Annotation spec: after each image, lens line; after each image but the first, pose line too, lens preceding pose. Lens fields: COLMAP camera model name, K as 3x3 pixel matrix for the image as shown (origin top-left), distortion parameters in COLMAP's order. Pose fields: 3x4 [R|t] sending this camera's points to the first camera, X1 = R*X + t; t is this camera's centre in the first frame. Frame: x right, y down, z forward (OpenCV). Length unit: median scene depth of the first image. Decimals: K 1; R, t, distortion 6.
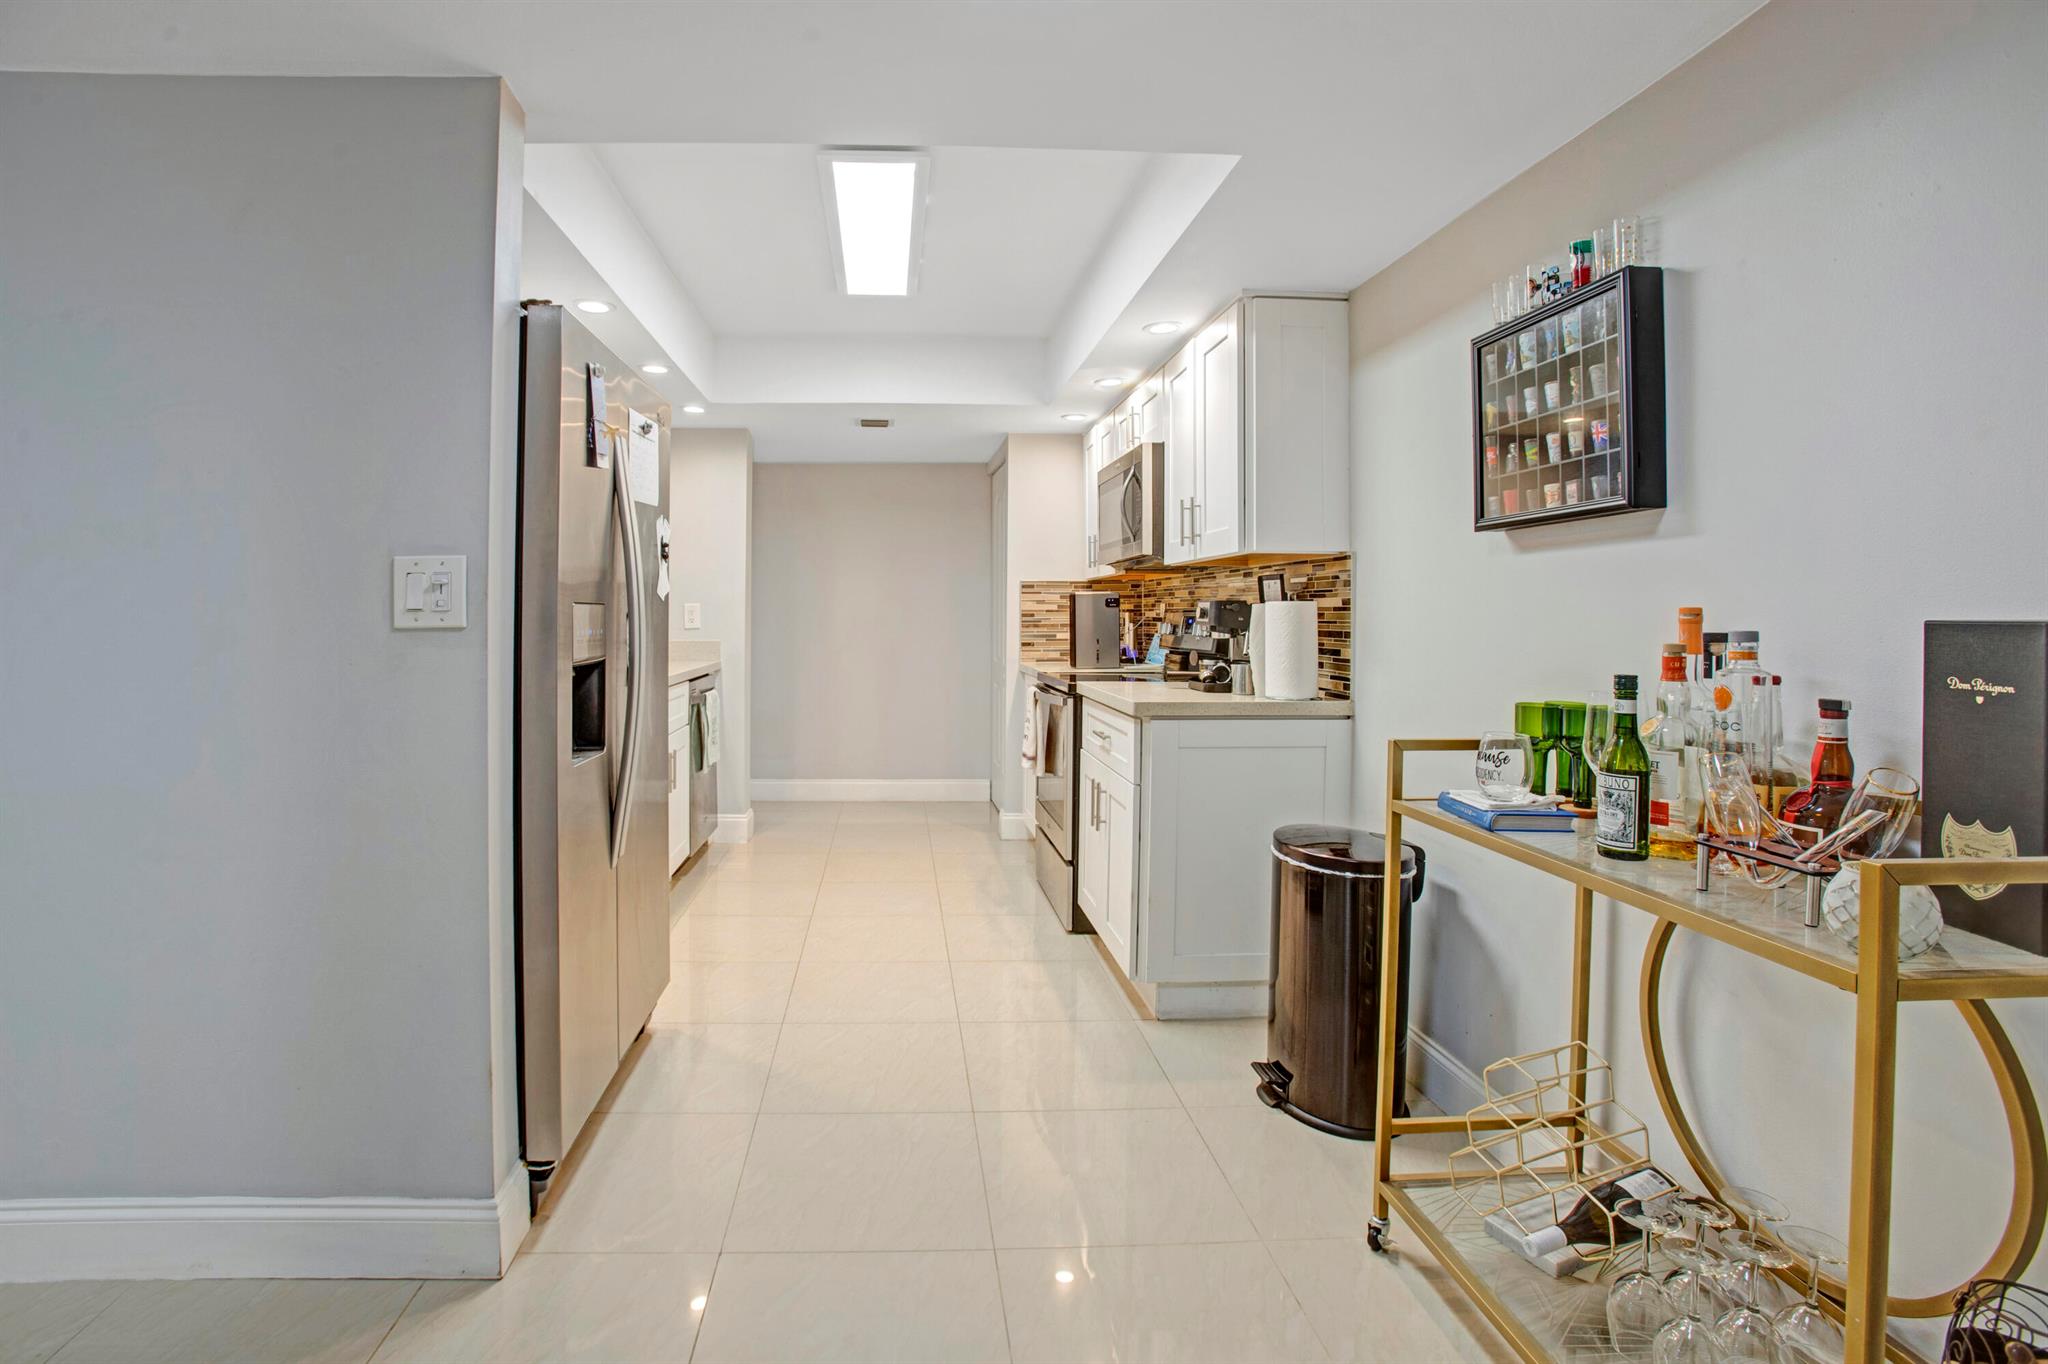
lens RADIAL K [[986.5, 0, 953.0], [0, 986.5, 607.5], [0, 0, 1]] dist [-0.069232, 0.020450]
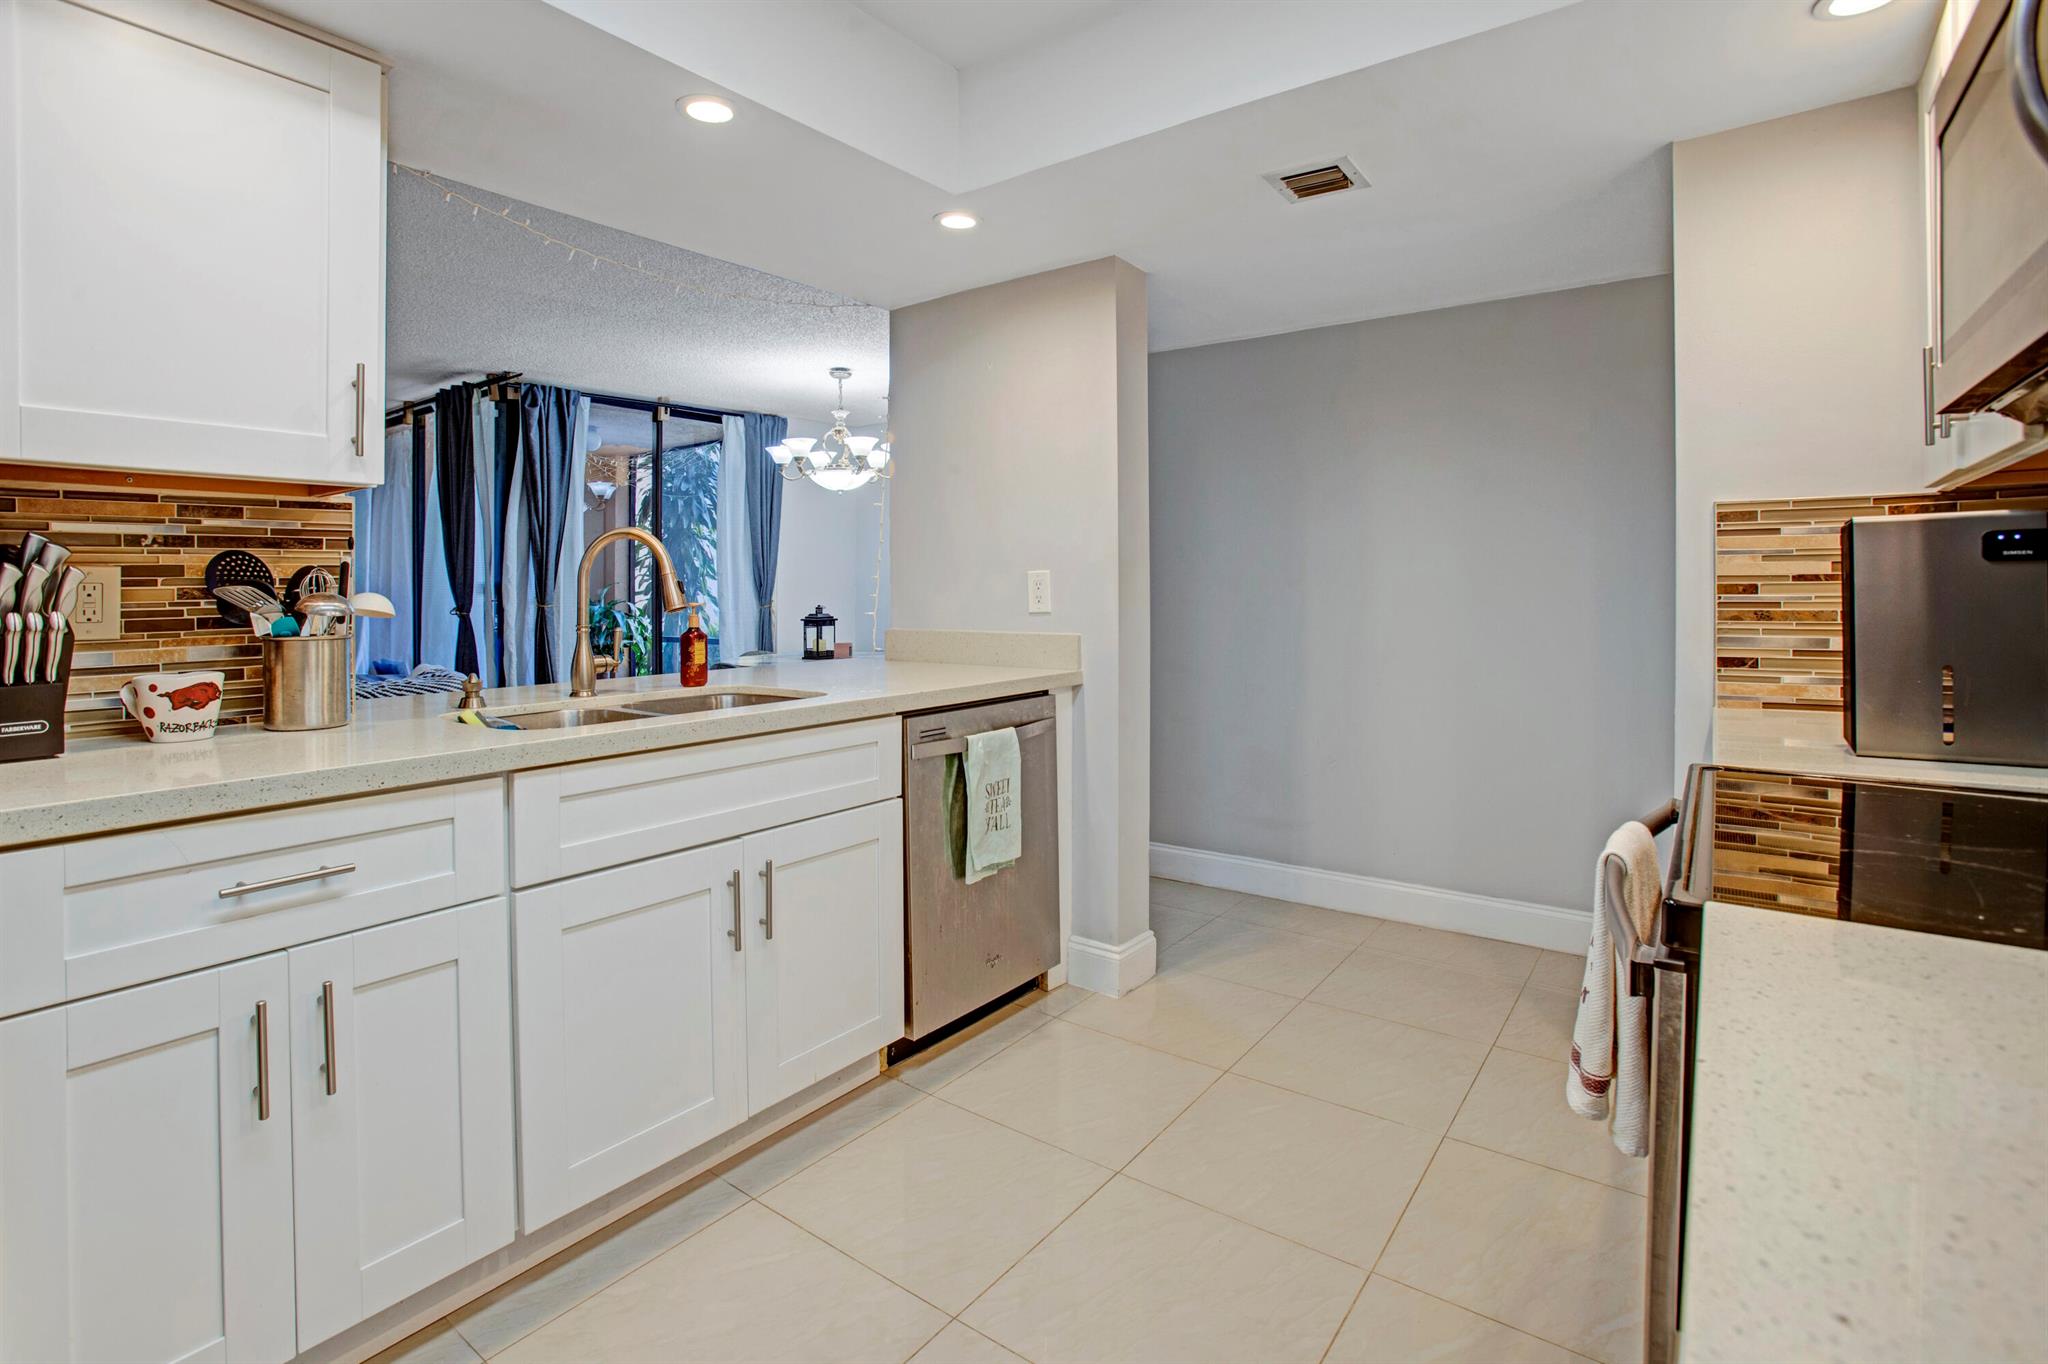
lens RADIAL K [[978.3, 0, 1032.9], [0, 978.3, 594.6], [0, 0, 1]] dist [-0.074172, 0.032515]
pose [[0.769701, -0.000045, -0.638404, 0.116980], [0.009686, 0.999886, 0.011608, 0.003601], [0.638331, -0.015118, 0.769614, 0.611719]]
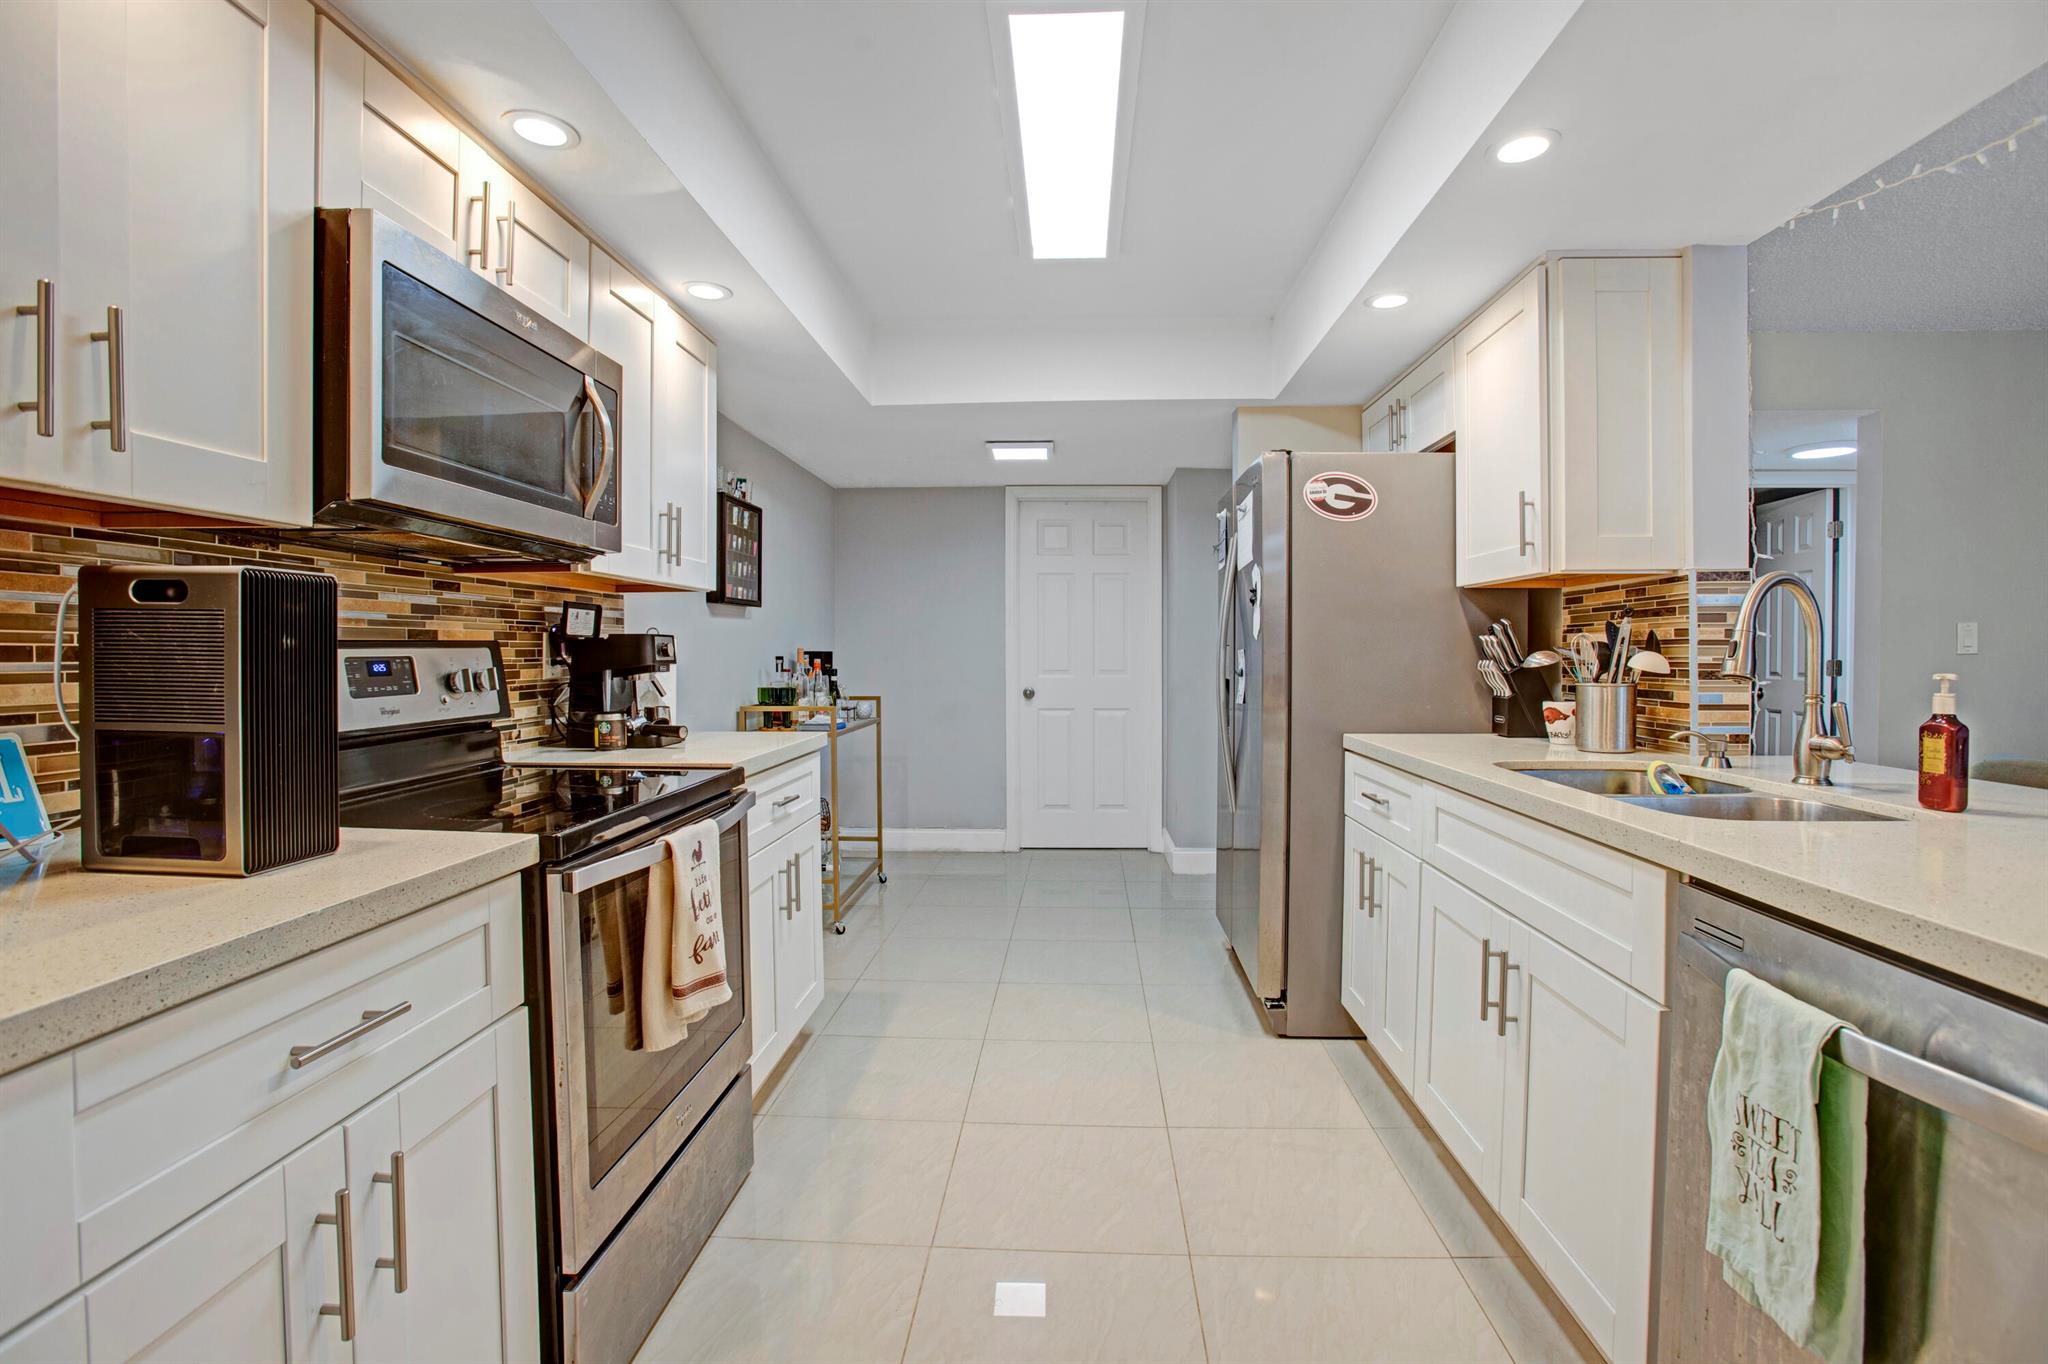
lens RADIAL K [[953.8, 0, 1007.4], [0, 953.8, 676.2], [0, 0, 1]] dist [-0.088178, 0.038123]
pose [[-0.991277, -0.004470, 0.131721, -0.097951], [-0.001368, 0.999720, 0.023635, 0.006627], [-0.131790, 0.023249, -0.991005, 1.258069]]
